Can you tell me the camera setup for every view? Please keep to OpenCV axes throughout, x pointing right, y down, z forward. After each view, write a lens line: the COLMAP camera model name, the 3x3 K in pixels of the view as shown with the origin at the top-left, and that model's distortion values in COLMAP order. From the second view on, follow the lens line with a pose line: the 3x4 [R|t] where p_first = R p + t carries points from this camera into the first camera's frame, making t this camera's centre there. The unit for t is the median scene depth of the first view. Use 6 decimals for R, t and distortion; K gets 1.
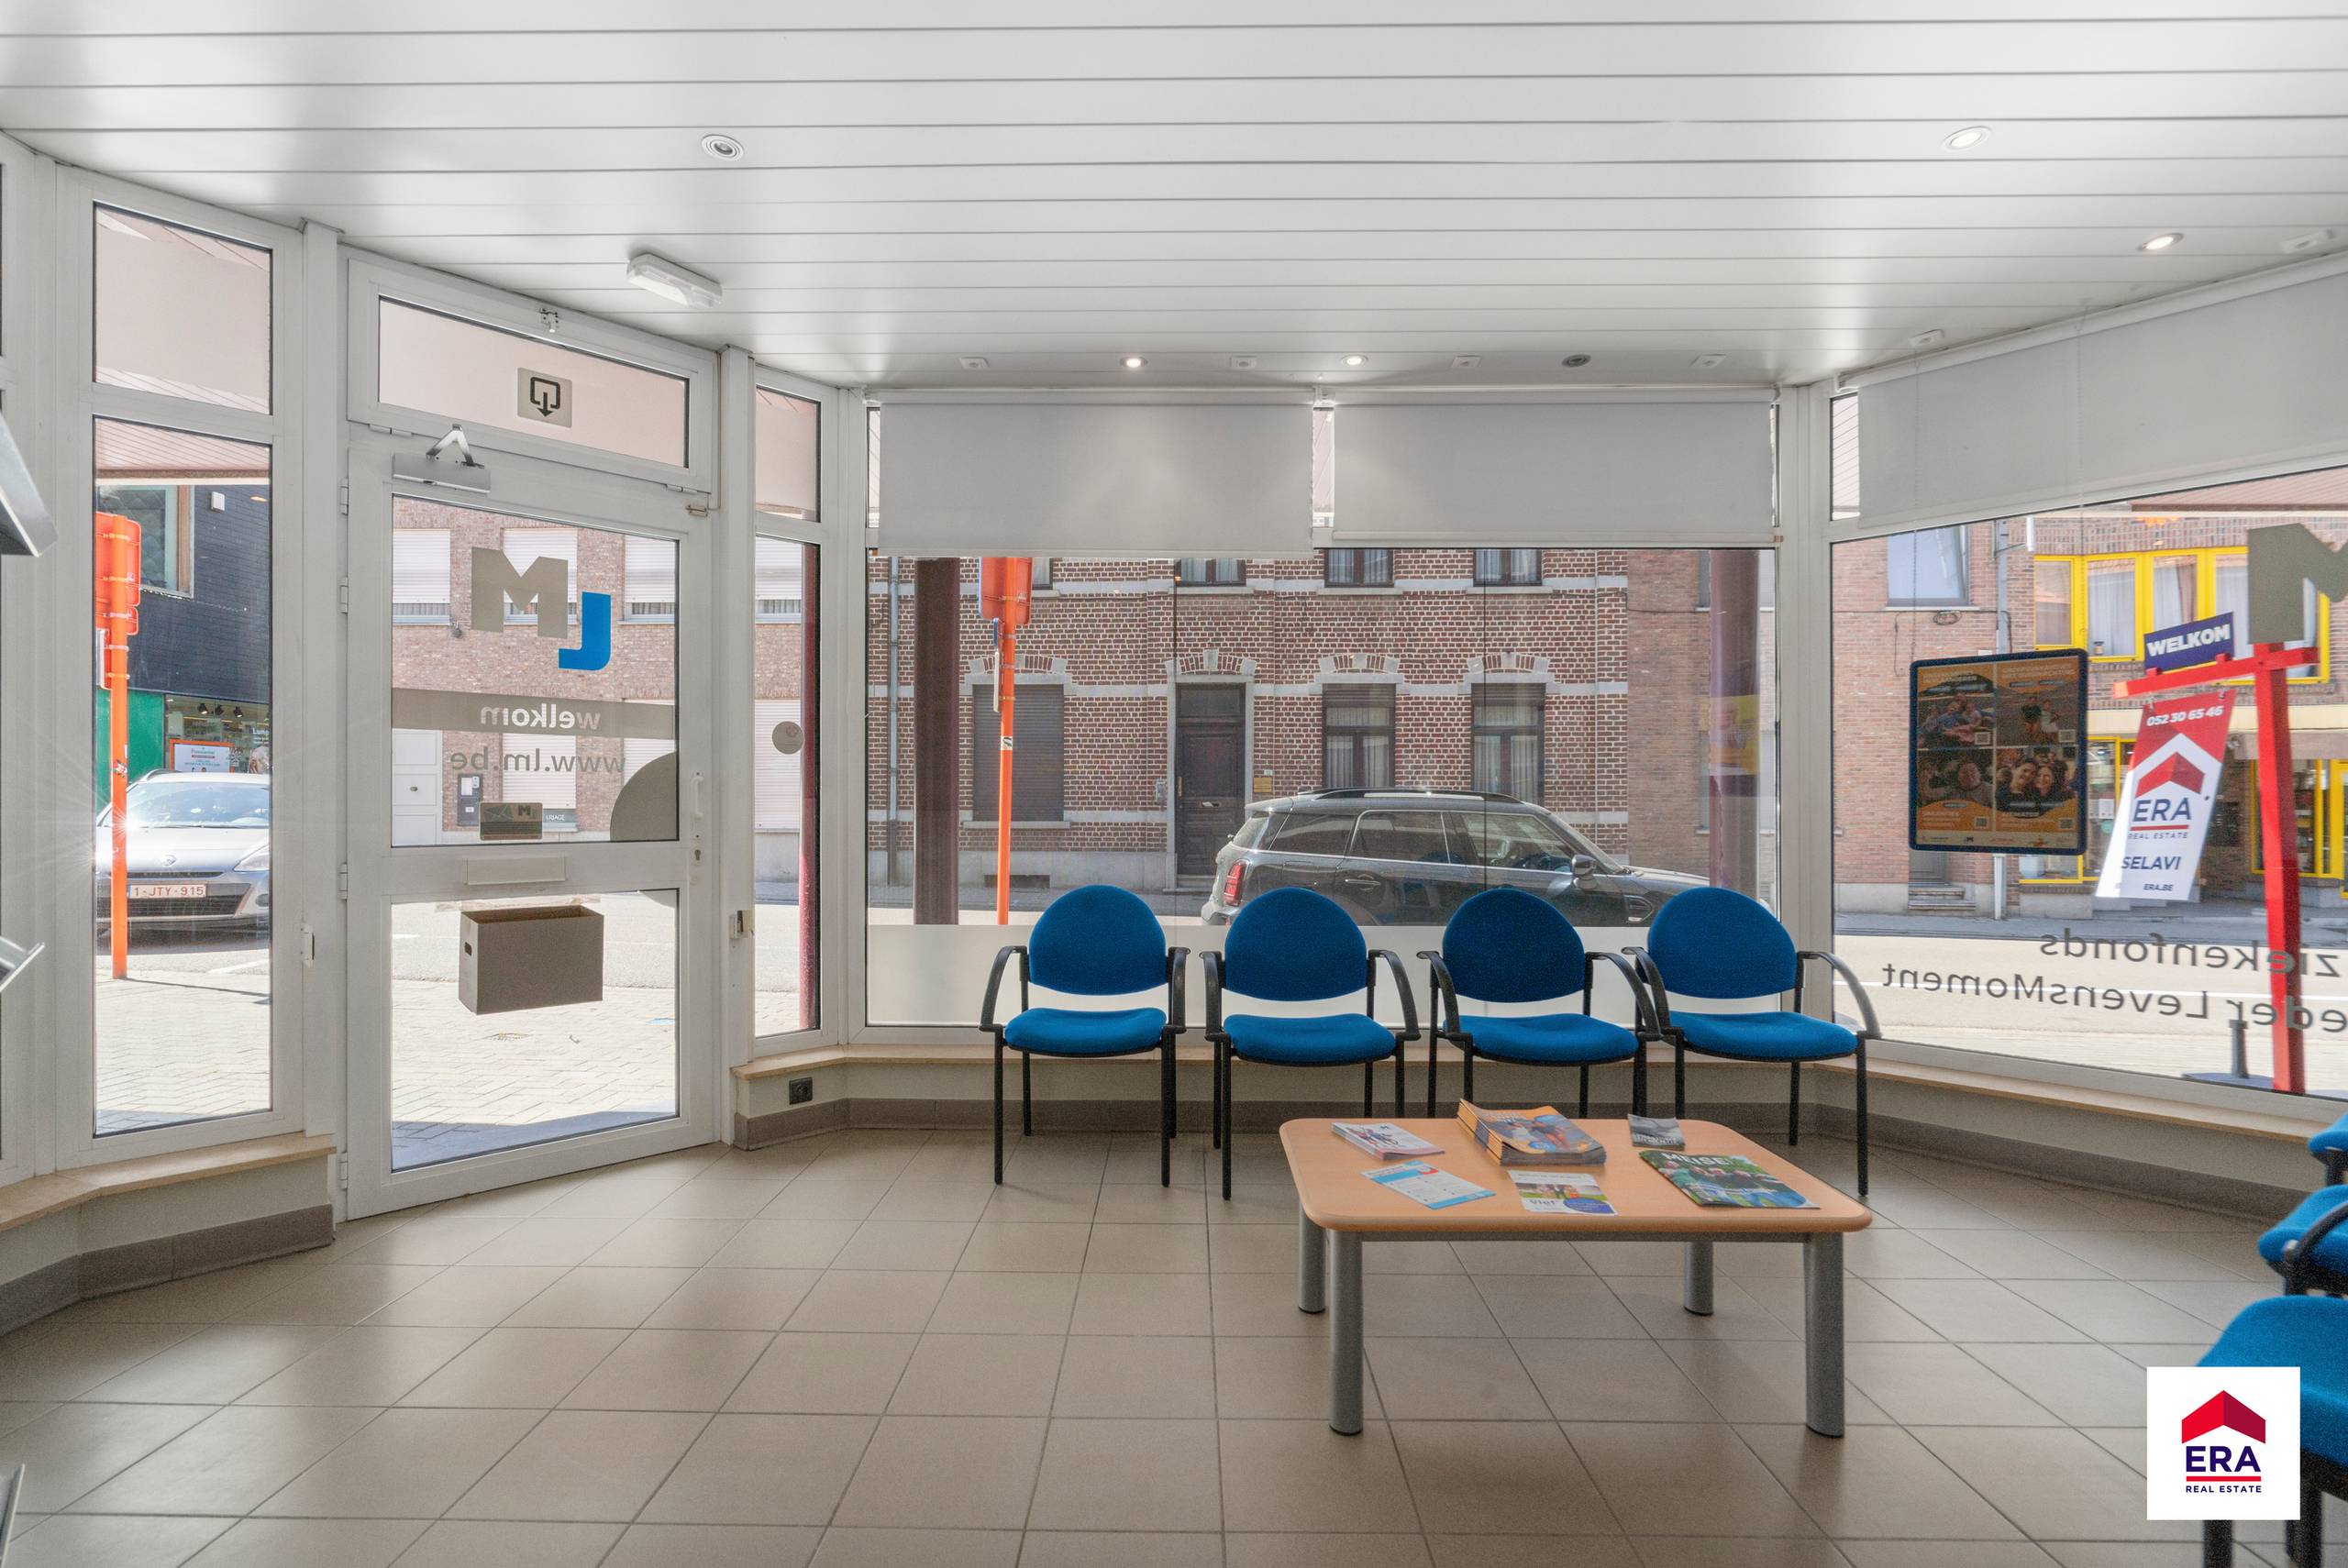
lens RADIAL K [[1080.7, 0, 1176.8], [0, 1080.7, 802.1], [0, 0, 1]] dist [-0.004328, 0.000374]
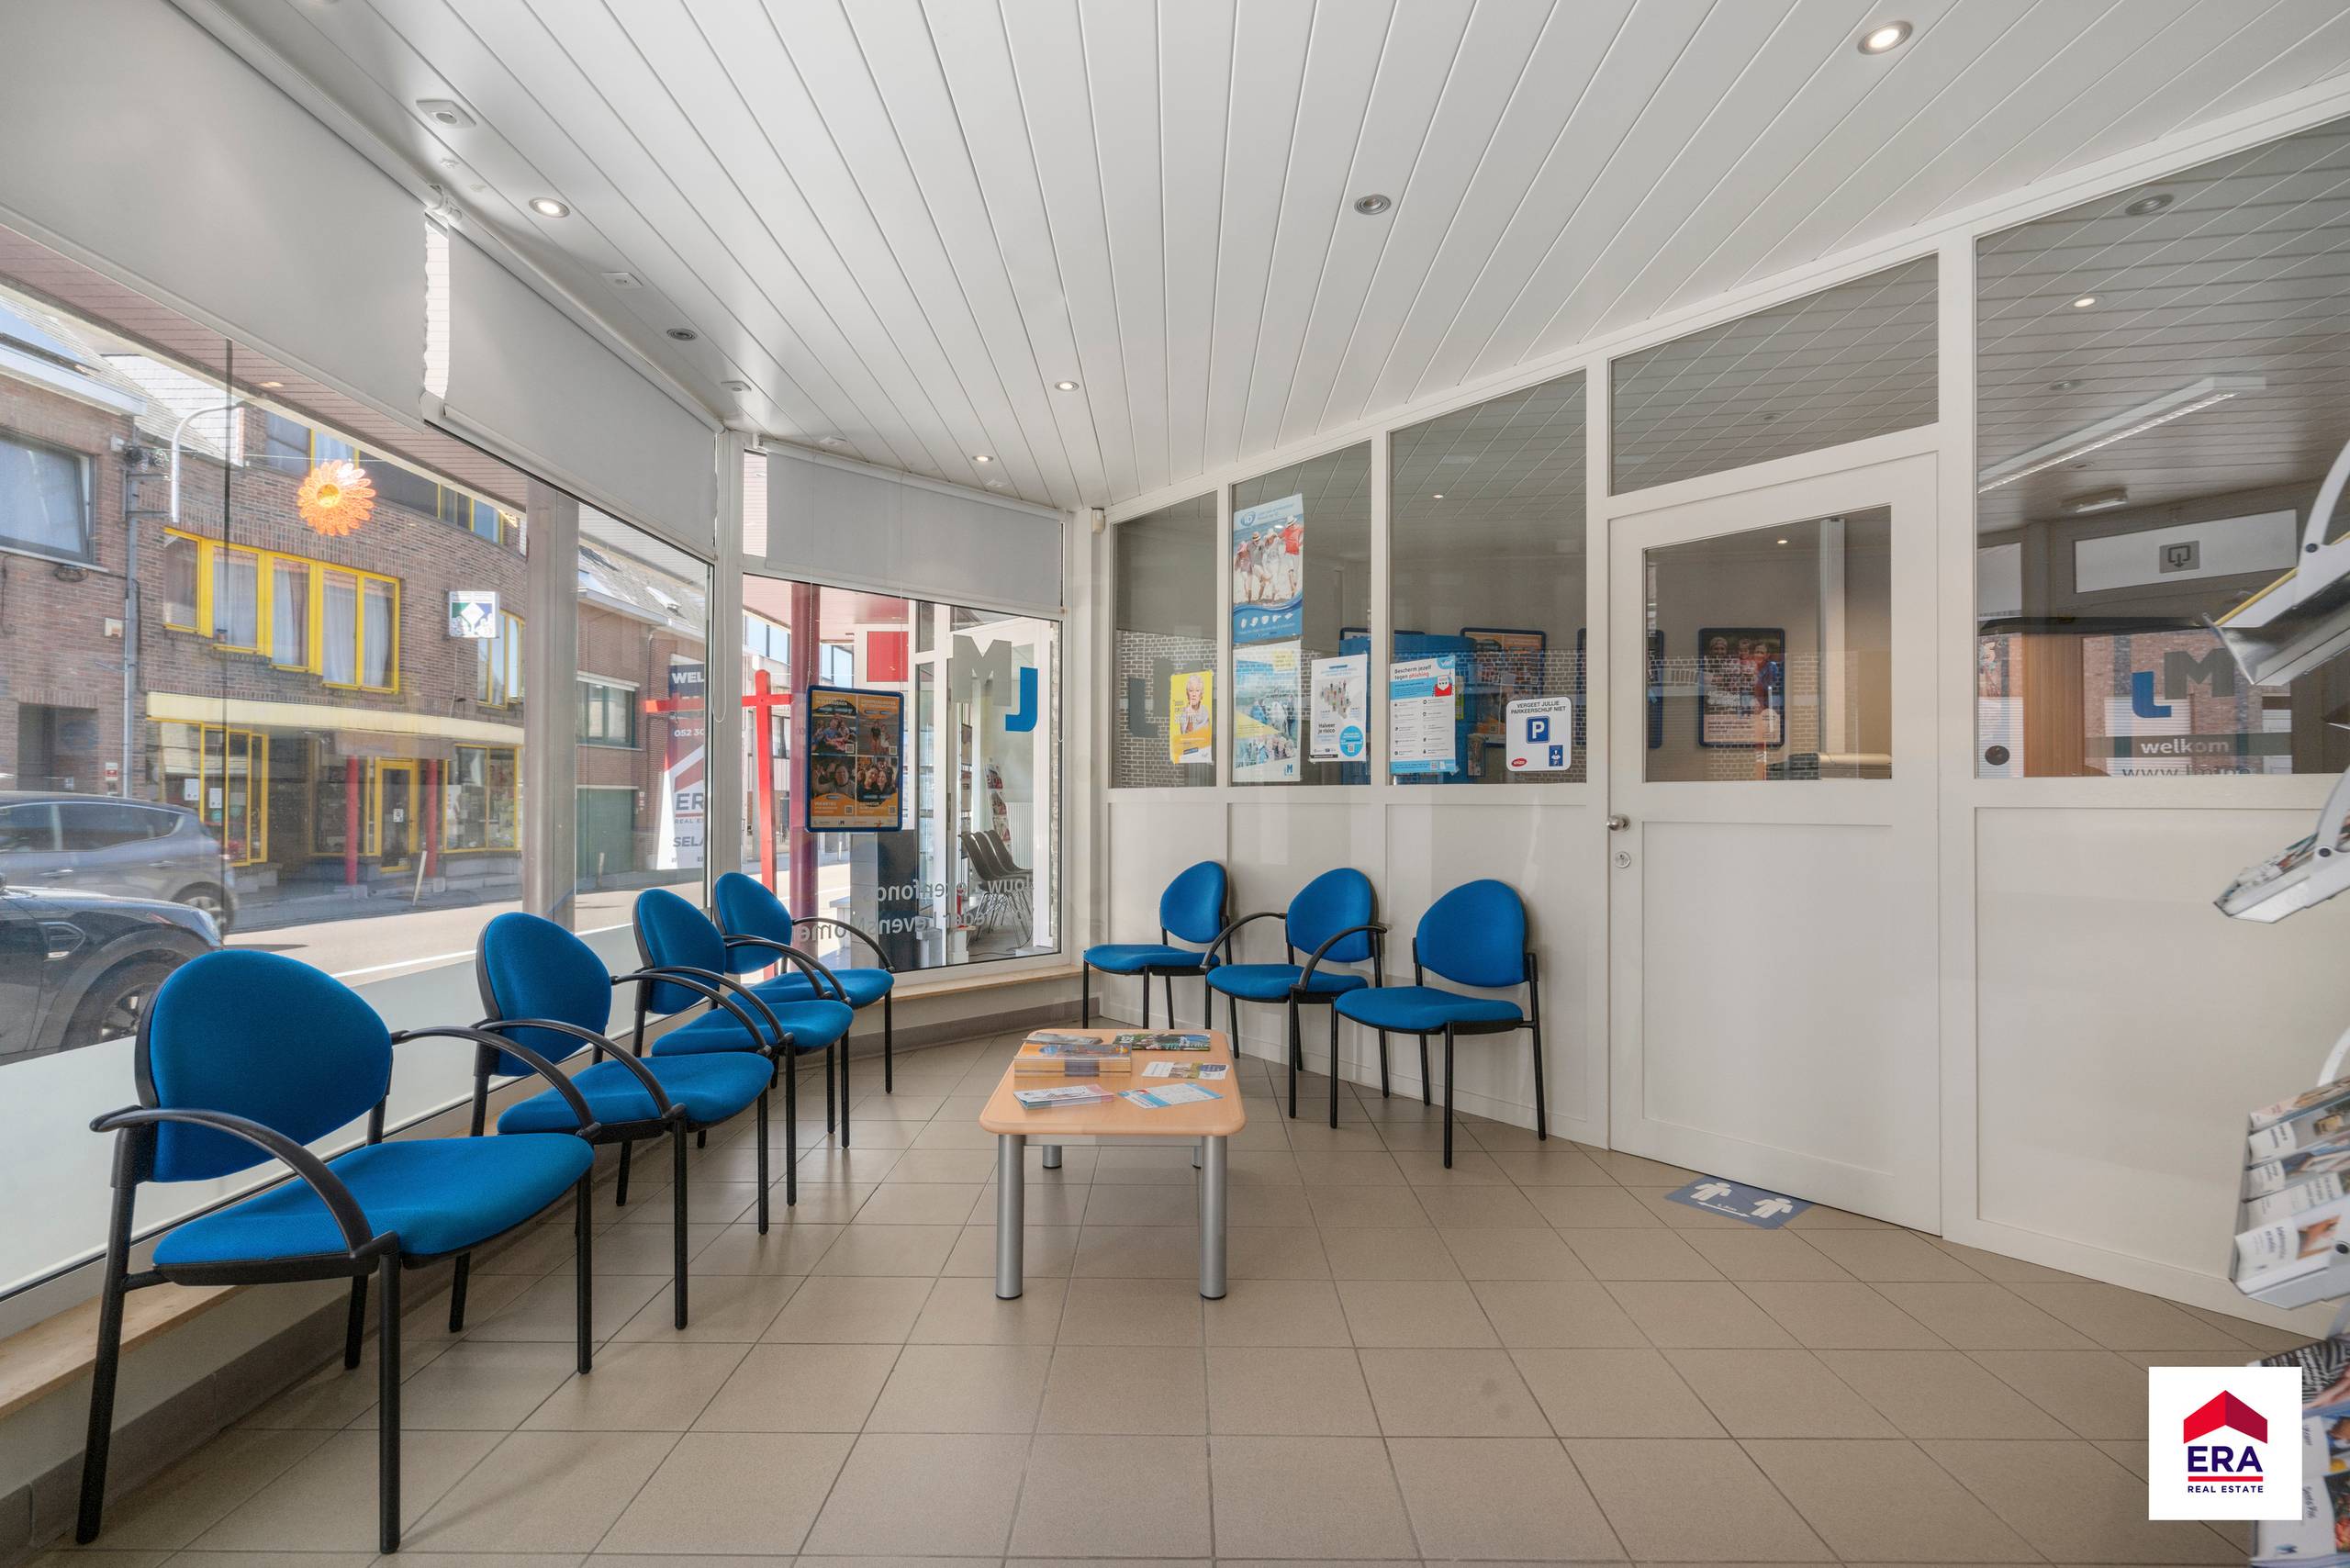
lens RADIAL K [[1081.8, 0, 1172.2], [0, 1081.8, 776.9], [0, 0, 1]] dist [-0.004328, 0.000374]
pose [[-0.006799, 0.021418, 0.999748, -0.614289], [-0.007963, 0.999738, -0.021472, 0.003147], [-0.999945, -0.008107, -0.006626, 0.590838]]
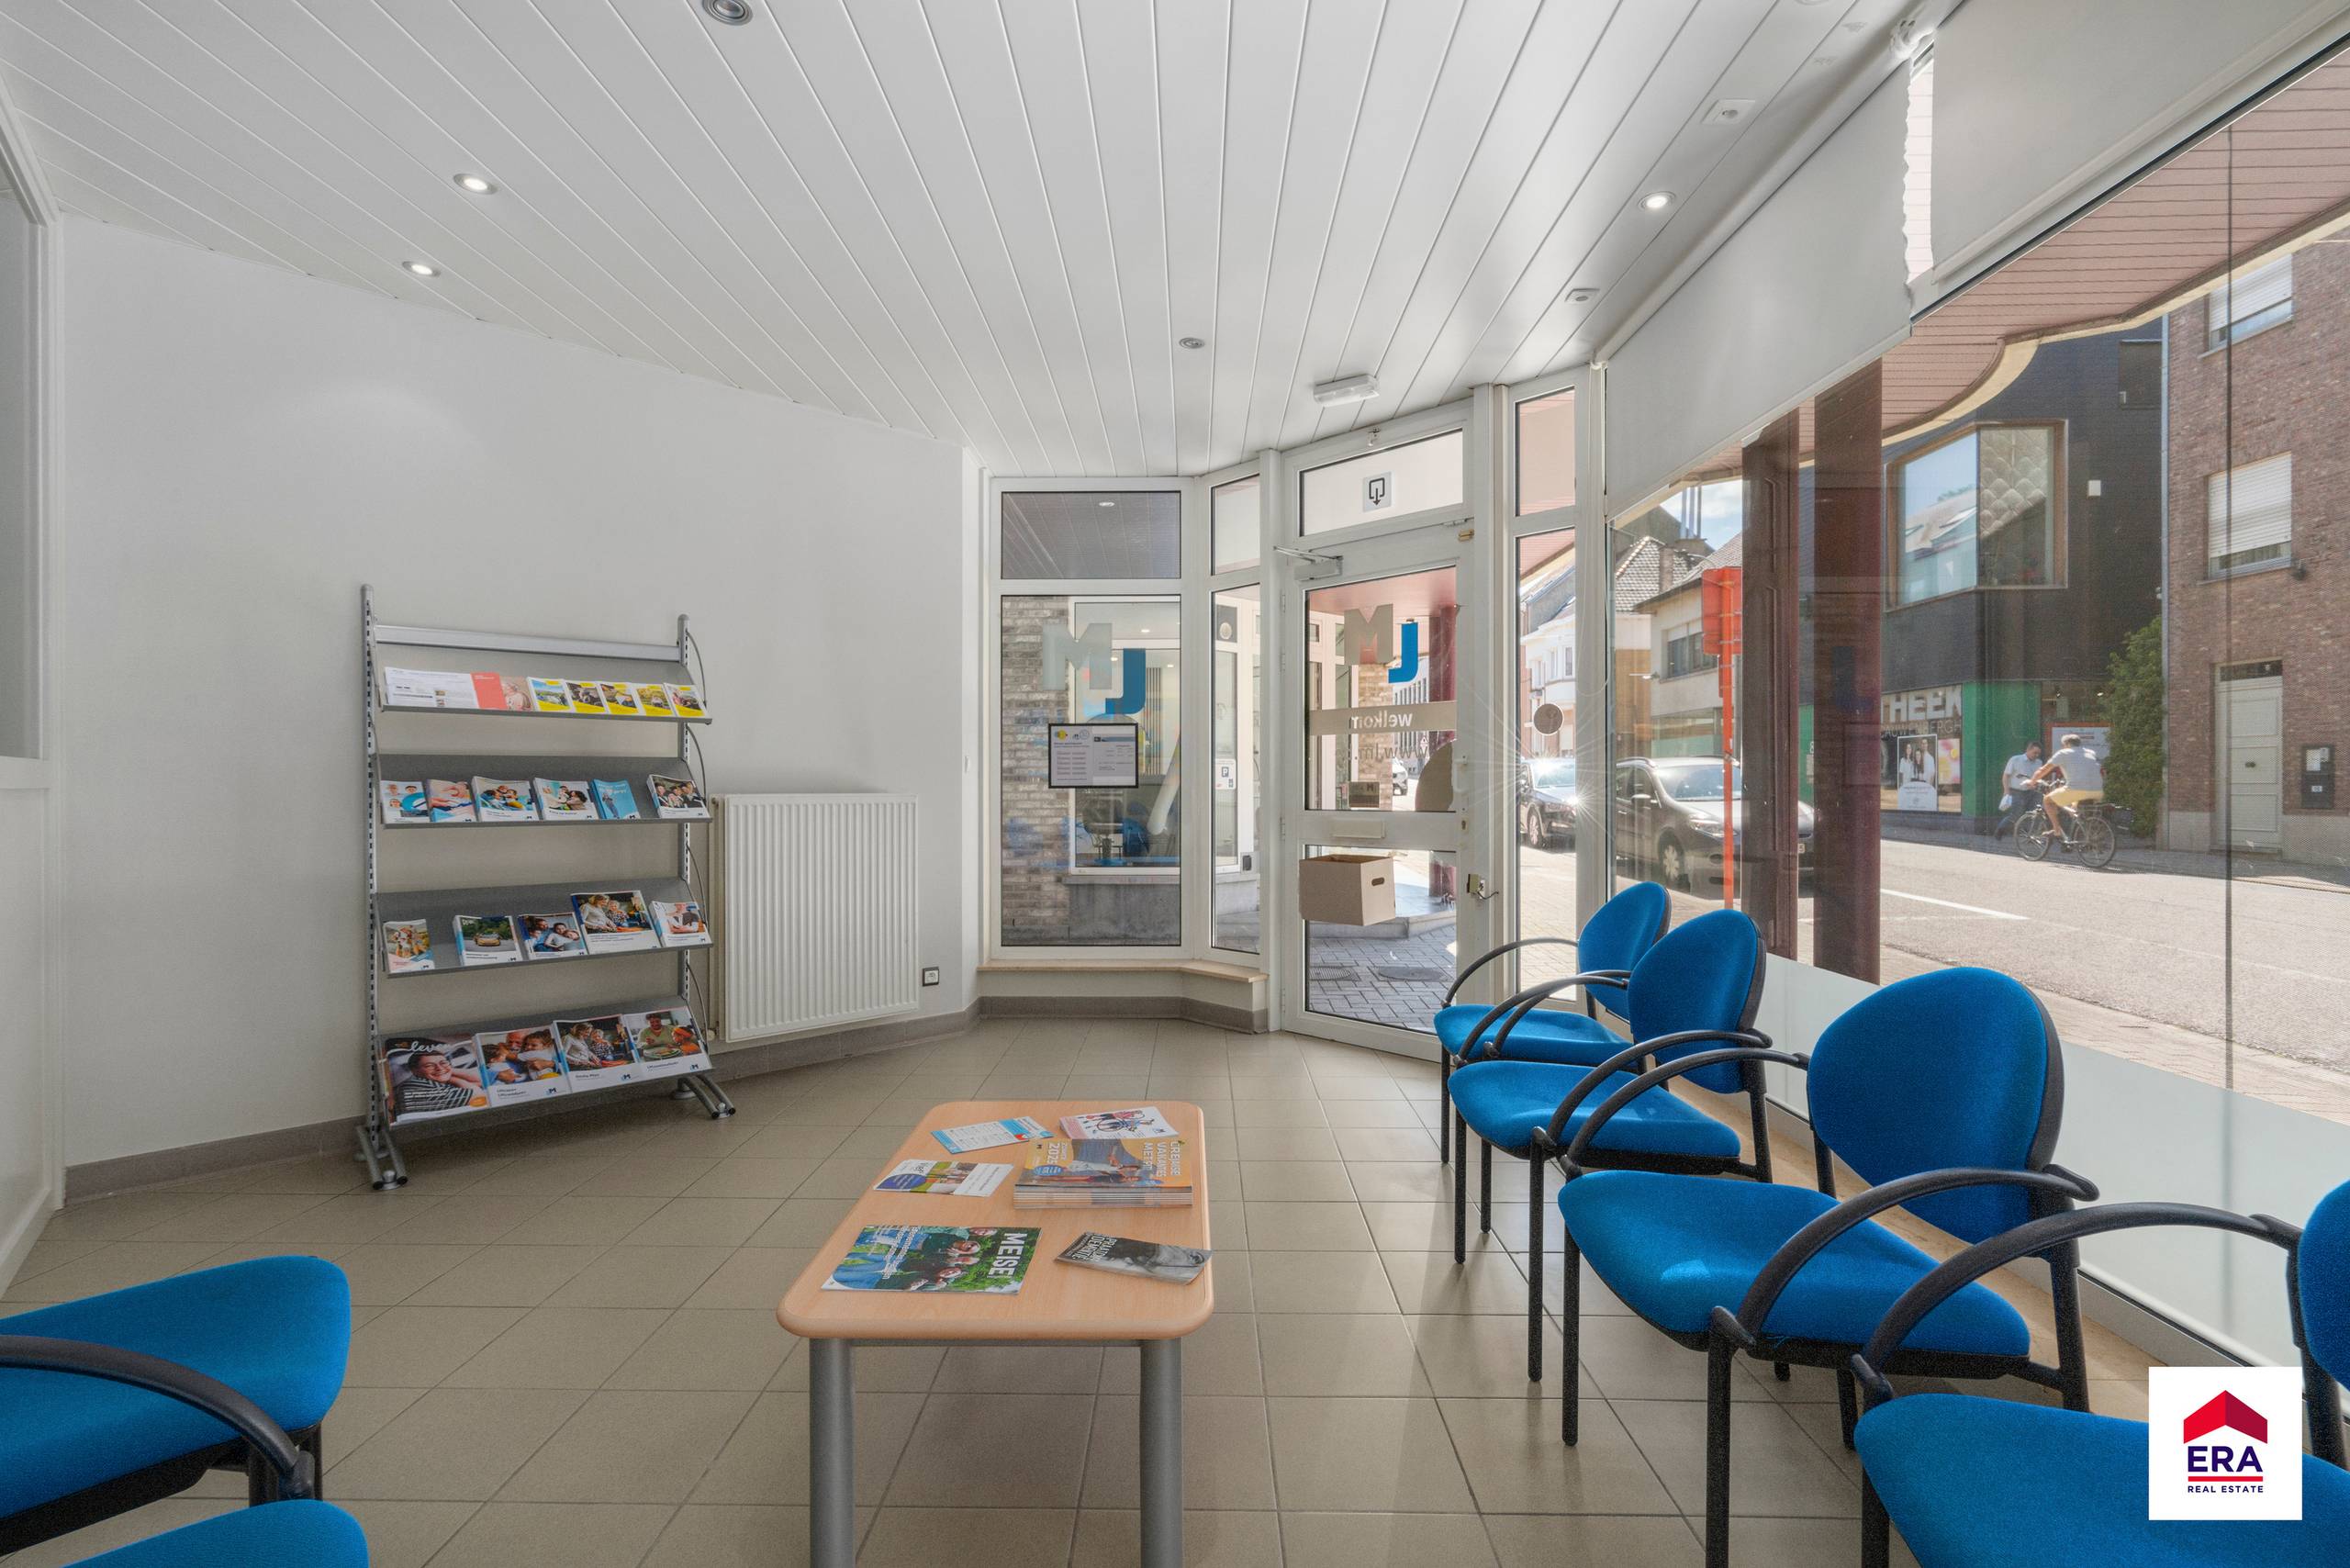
lens RADIAL K [[1081.8, 0, 1181.3], [0, 1081.8, 791.5], [0, 0, 1]] dist [-0.004328, 0.000374]
pose [[-0.003892, 0.004681, -0.999981, 0.763992], [0.005041, 0.999976, 0.004662, 0.004487], [0.999980, -0.005023, -0.003915, 0.699523]]
